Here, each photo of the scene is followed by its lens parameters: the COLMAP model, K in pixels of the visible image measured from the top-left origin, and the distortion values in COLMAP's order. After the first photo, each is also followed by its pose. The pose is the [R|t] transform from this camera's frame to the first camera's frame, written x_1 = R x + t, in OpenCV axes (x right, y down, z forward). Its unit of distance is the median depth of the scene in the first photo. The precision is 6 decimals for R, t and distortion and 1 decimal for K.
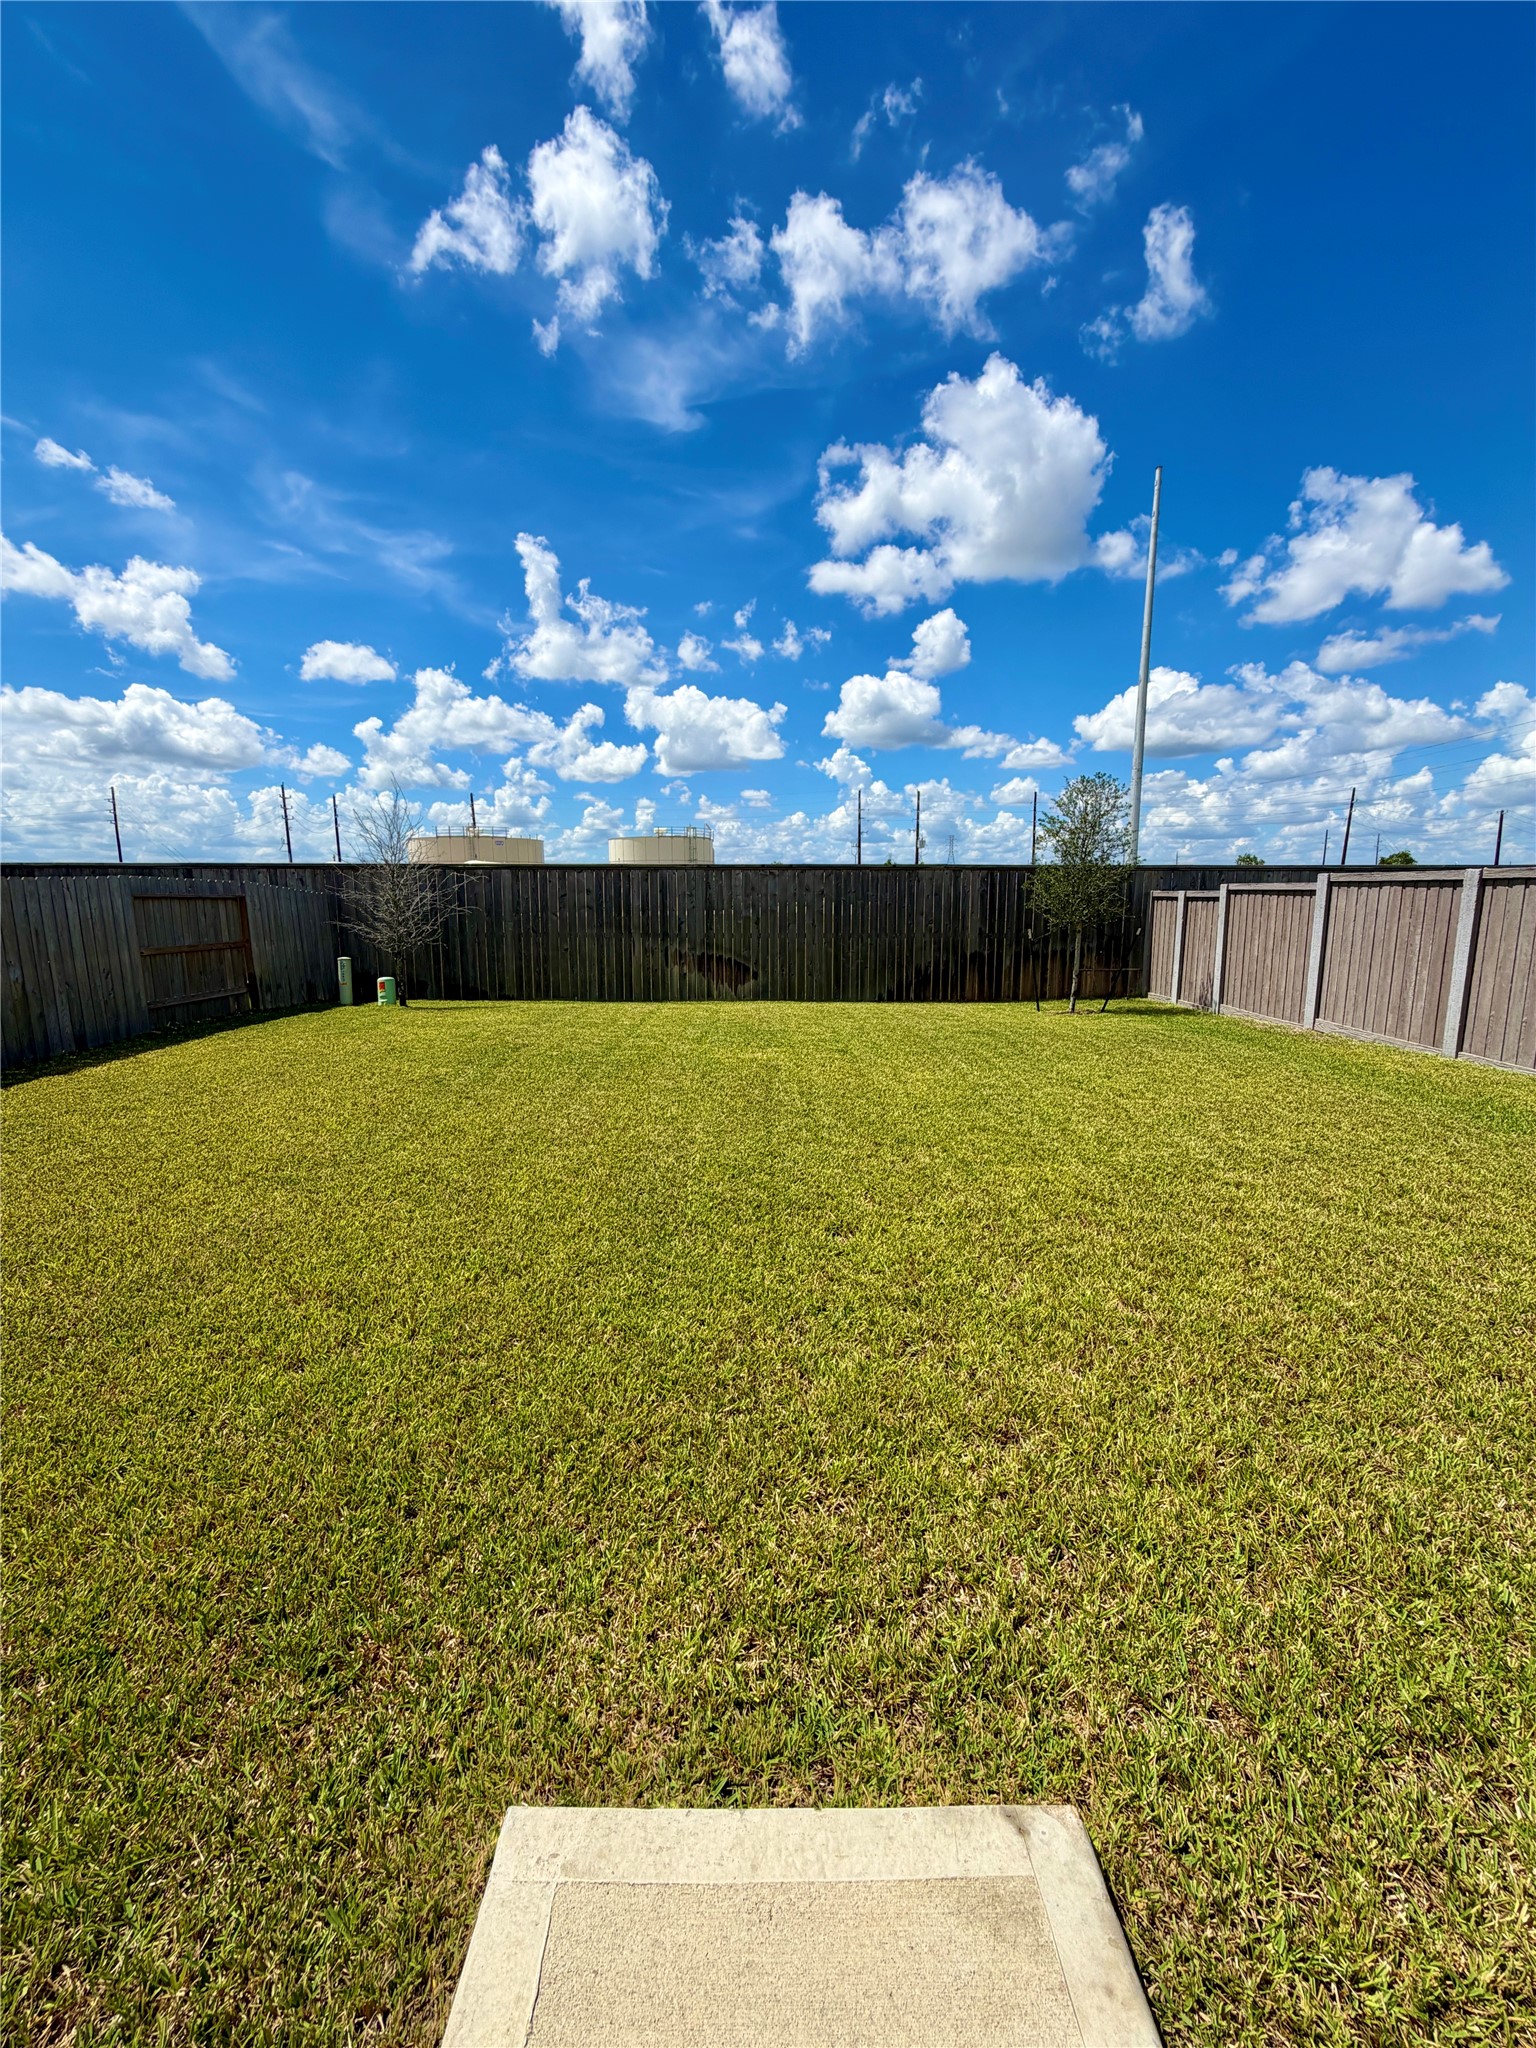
lens RADIAL K [[816.8, 0, 764.3], [0, 816.8, 1020.8], [0, 0, 1]] dist [0.001339, 0.000514]
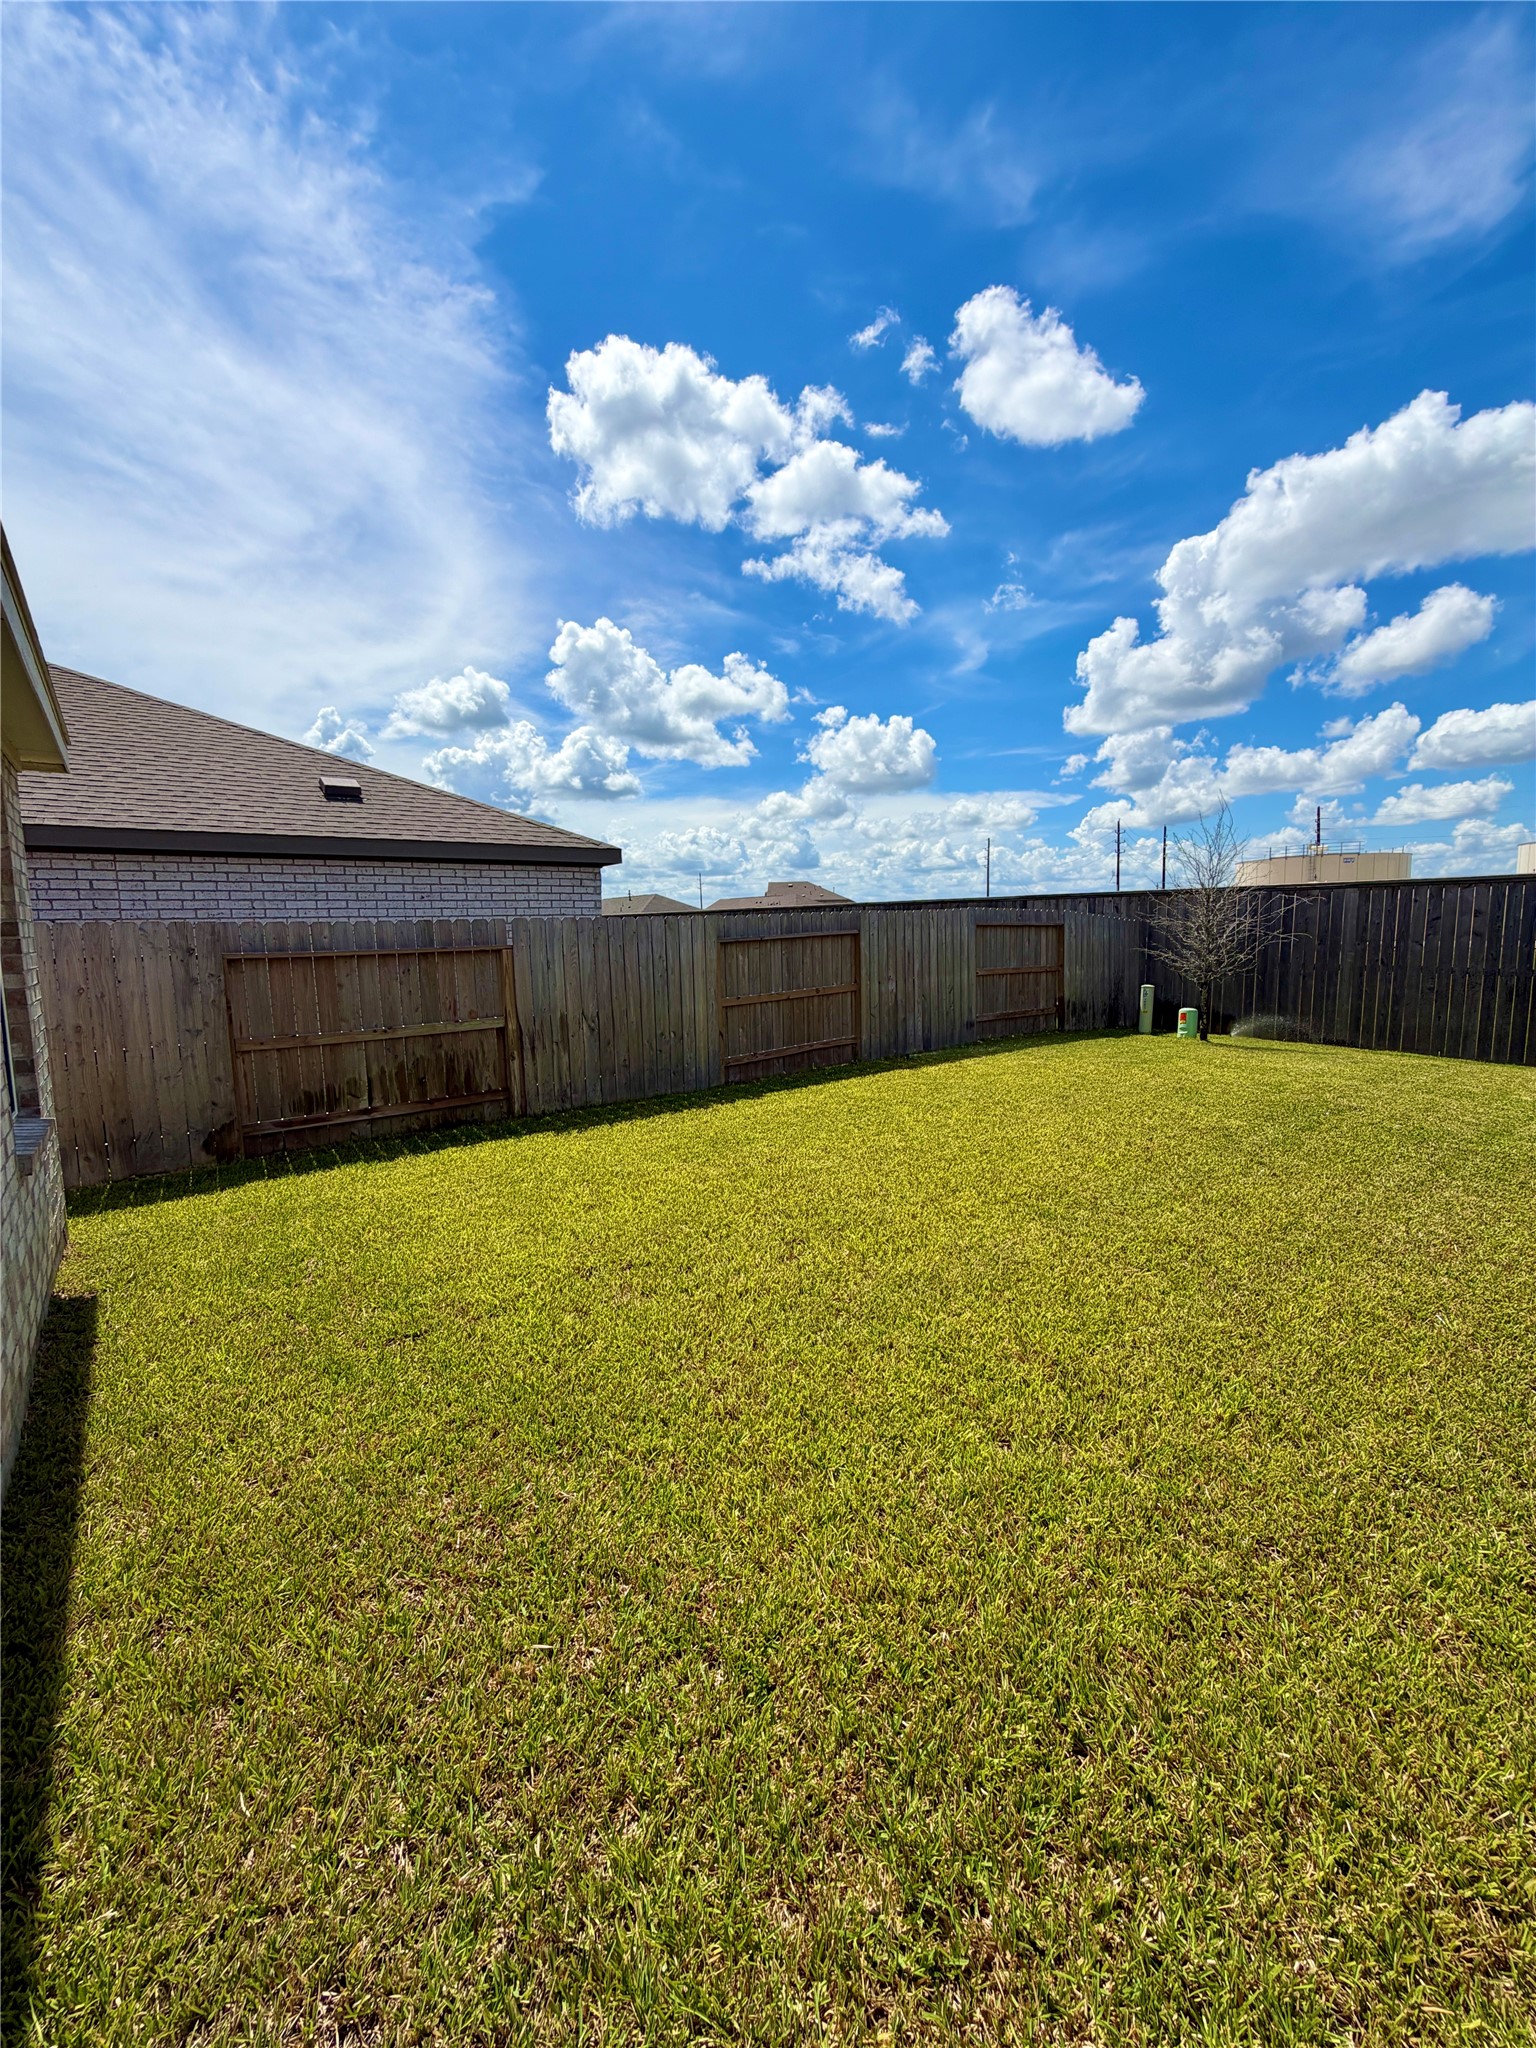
lens RADIAL K [[816.8, 0, 764.6], [0, 816.8, 1015.9], [0, 0, 1]] dist [0.001339, 0.000514]
pose [[0.604118, 0.078913, -0.792978, -0.026624], [-0.109558, 0.993860, 0.015438, -0.014042], [0.789328, 0.077551, 0.609054, 0.104040]]
